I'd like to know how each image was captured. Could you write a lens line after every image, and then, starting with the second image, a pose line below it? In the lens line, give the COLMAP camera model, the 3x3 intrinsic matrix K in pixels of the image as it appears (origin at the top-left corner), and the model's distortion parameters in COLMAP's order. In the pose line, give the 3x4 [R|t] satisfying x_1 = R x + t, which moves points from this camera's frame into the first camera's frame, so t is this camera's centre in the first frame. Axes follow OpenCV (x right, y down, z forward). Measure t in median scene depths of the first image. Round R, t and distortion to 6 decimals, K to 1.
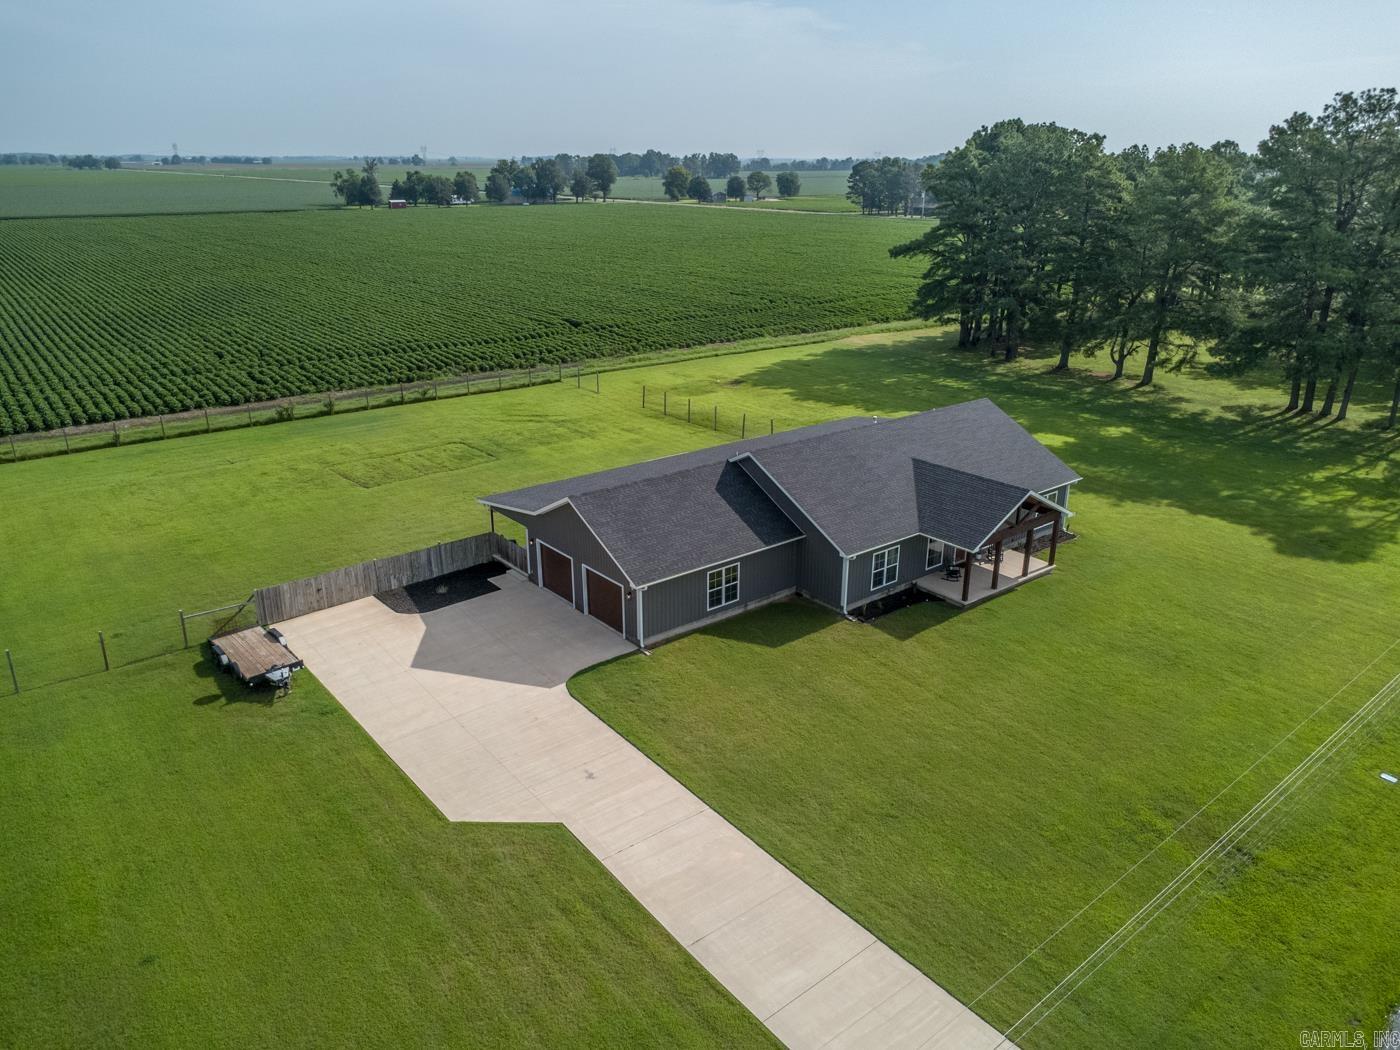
lens RADIAL K [[989.8, 0, 702.6], [0, 989.8, 552.8], [0, 0, 1]] dist [0.006558, 0.003511]
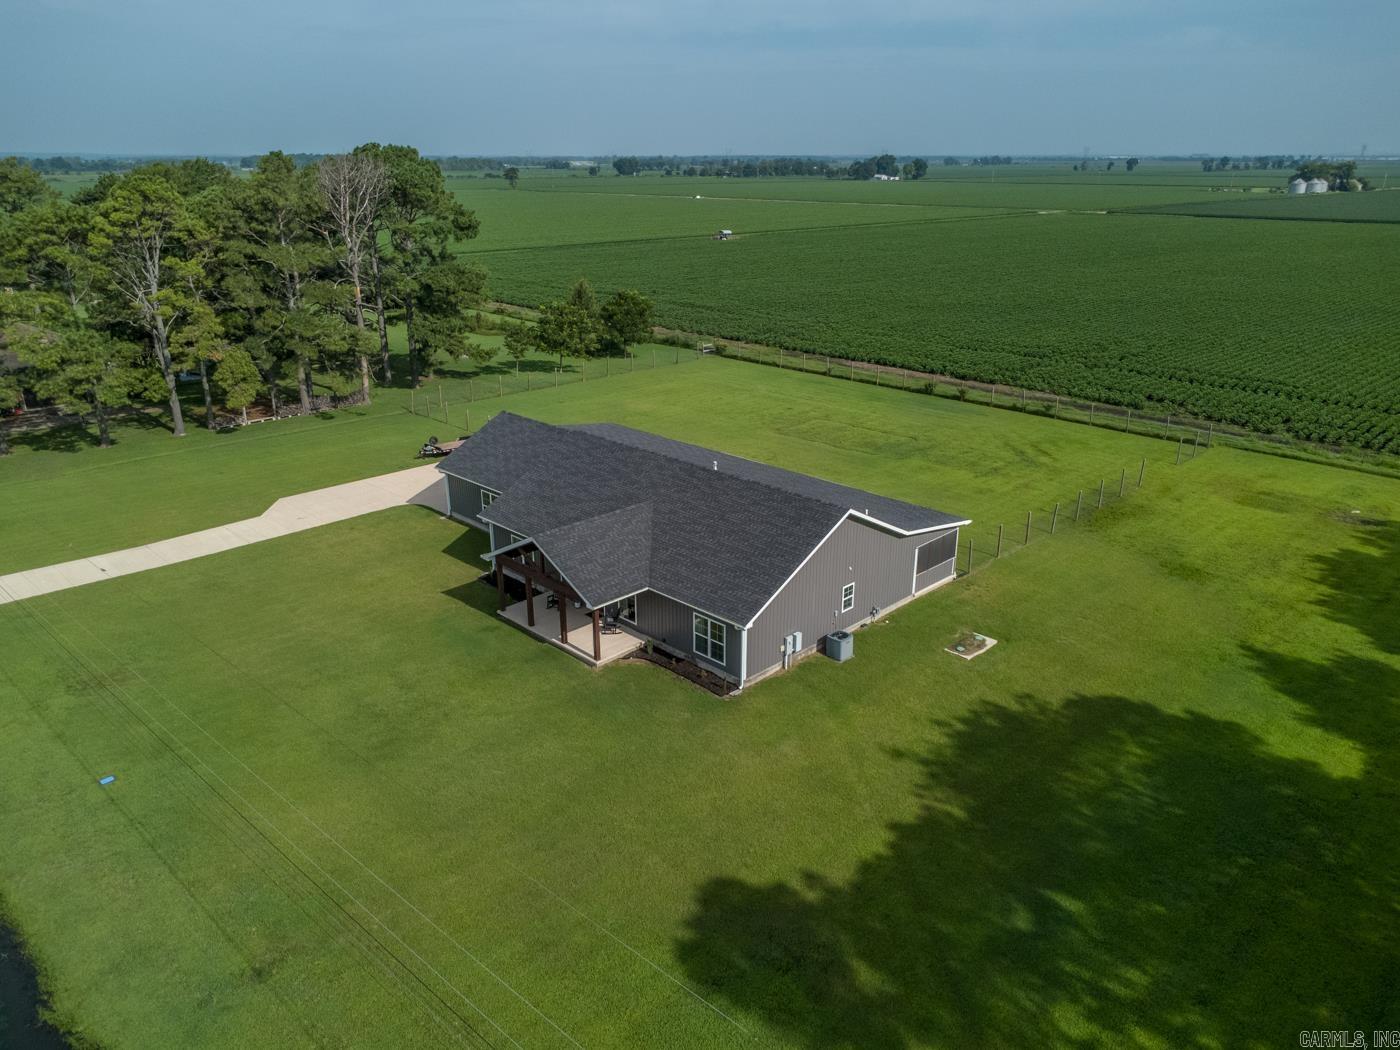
lens RADIAL K [[971.0, 0, 699.4], [0, 971.0, 616.8], [0, 0, 1]] dist [0.007436, 0.002538]
pose [[0.105431, 0.423136, -0.899911, 0.791399], [-0.368957, 0.857006, 0.359737, -0.253147], [0.923447, 0.294101, 0.246474, 0.628339]]
